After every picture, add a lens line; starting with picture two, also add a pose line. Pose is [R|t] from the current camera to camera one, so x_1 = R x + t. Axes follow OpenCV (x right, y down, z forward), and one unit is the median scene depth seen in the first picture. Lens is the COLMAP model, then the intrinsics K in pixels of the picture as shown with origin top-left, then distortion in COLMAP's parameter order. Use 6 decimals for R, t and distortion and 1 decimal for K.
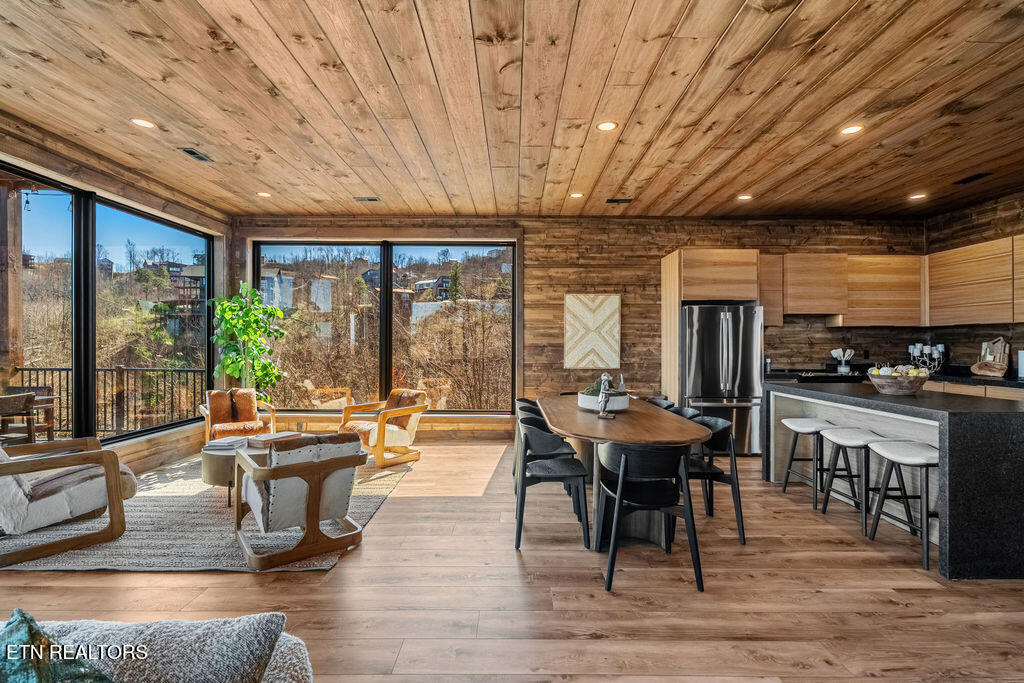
lens RADIAL K [[470.9, 0, 514.7], [0, 470.9, 342.2], [0, 0, 1]] dist [-0.003781, 0.000064]
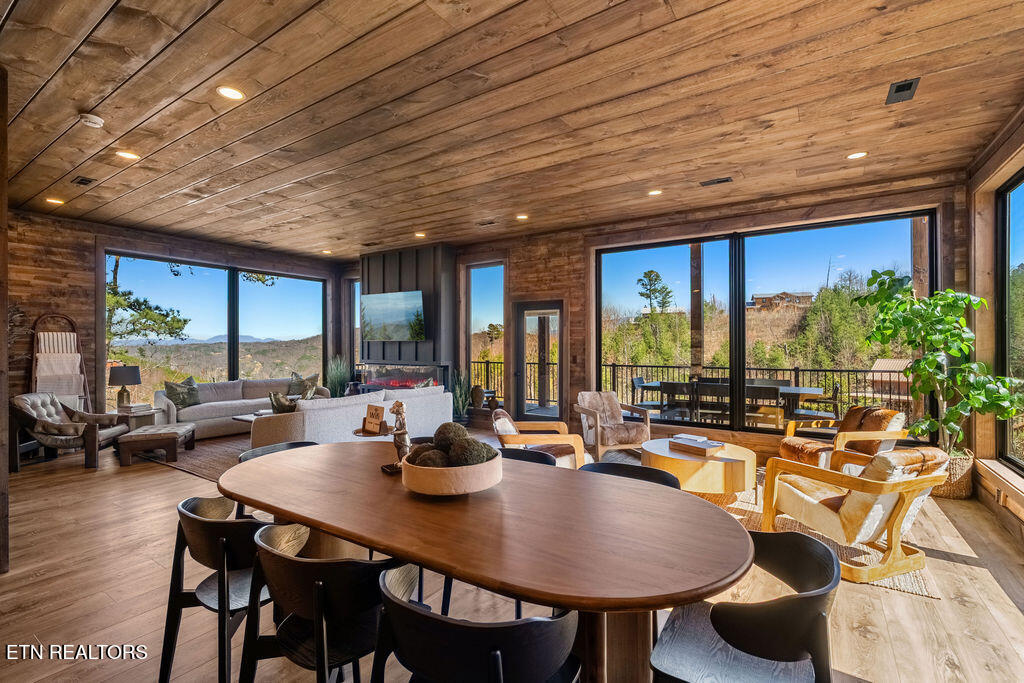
lens RADIAL K [[466.8, 0, 508.3], [0, 466.8, 344.8], [0, 0, 1]] dist [-0.001374, 0.000426]
pose [[-0.561883, -0.000383, -0.827217, 0.371204], [0.001919, 0.999997, -0.001767, -0.006287], [0.827215, -0.002580, -0.561880, 0.864962]]
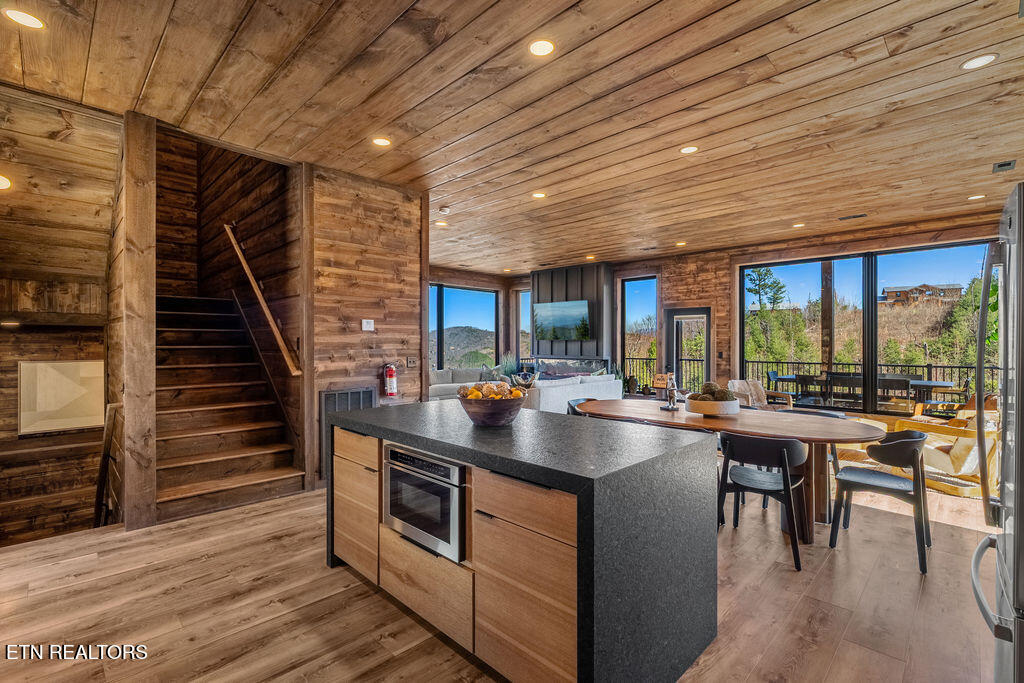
lens RADIAL K [[466.0, 0, 507.6], [0, 466.0, 343.4], [0, 0, 1]] dist [-0.001607, 0.000603]
pose [[-0.712642, -0.001767, -0.701526, 0.773653], [-0.000619, 0.999998, -0.001891, -0.004276], [0.701528, -0.000914, -0.712641, 0.909361]]
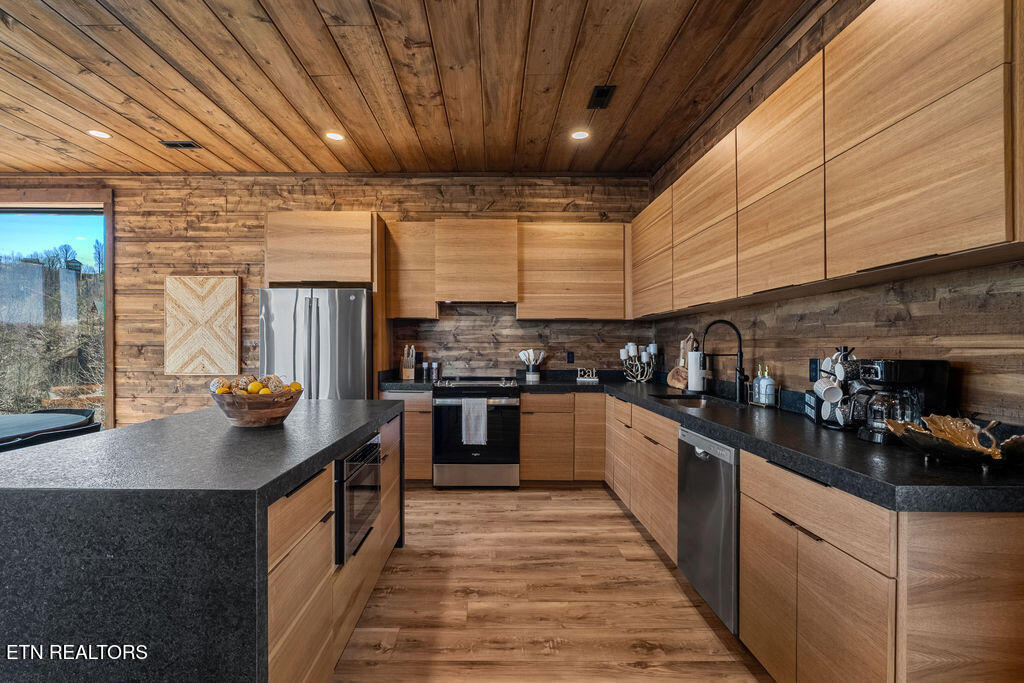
lens RADIAL K [[478.3, 0, 490.7], [0, 478.3, 349.2], [0, 0, 1]] dist [-0.003814, 0.000032]
pose [[0.999975, 0.002120, -0.006753, 0.665015], [-0.002064, 0.999963, 0.008347, 0.007536], [0.006770, -0.008333, 0.999942, 0.249553]]
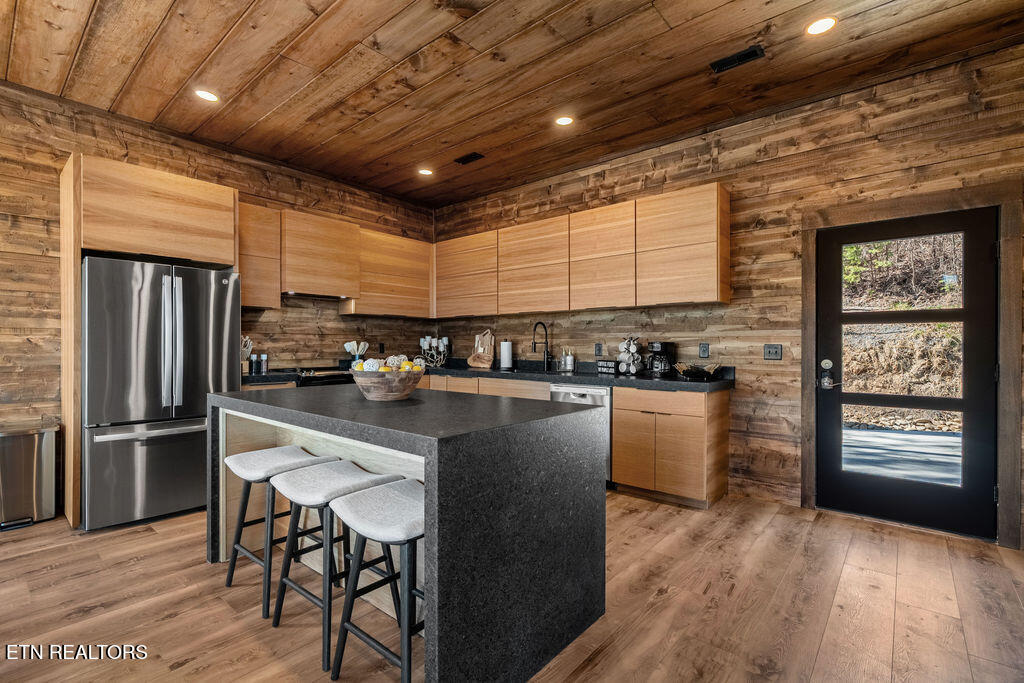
lens RADIAL K [[467.8, 0, 505.4], [0, 467.8, 346.4], [0, 0, 1]] dist [-0.000939, 0.000354]
pose [[0.657582, -0.001540, 0.753381, 0.255492], [-0.002585, 0.999987, 0.004300, 0.019659], [-0.753378, -0.004775, 0.657570, 0.264506]]
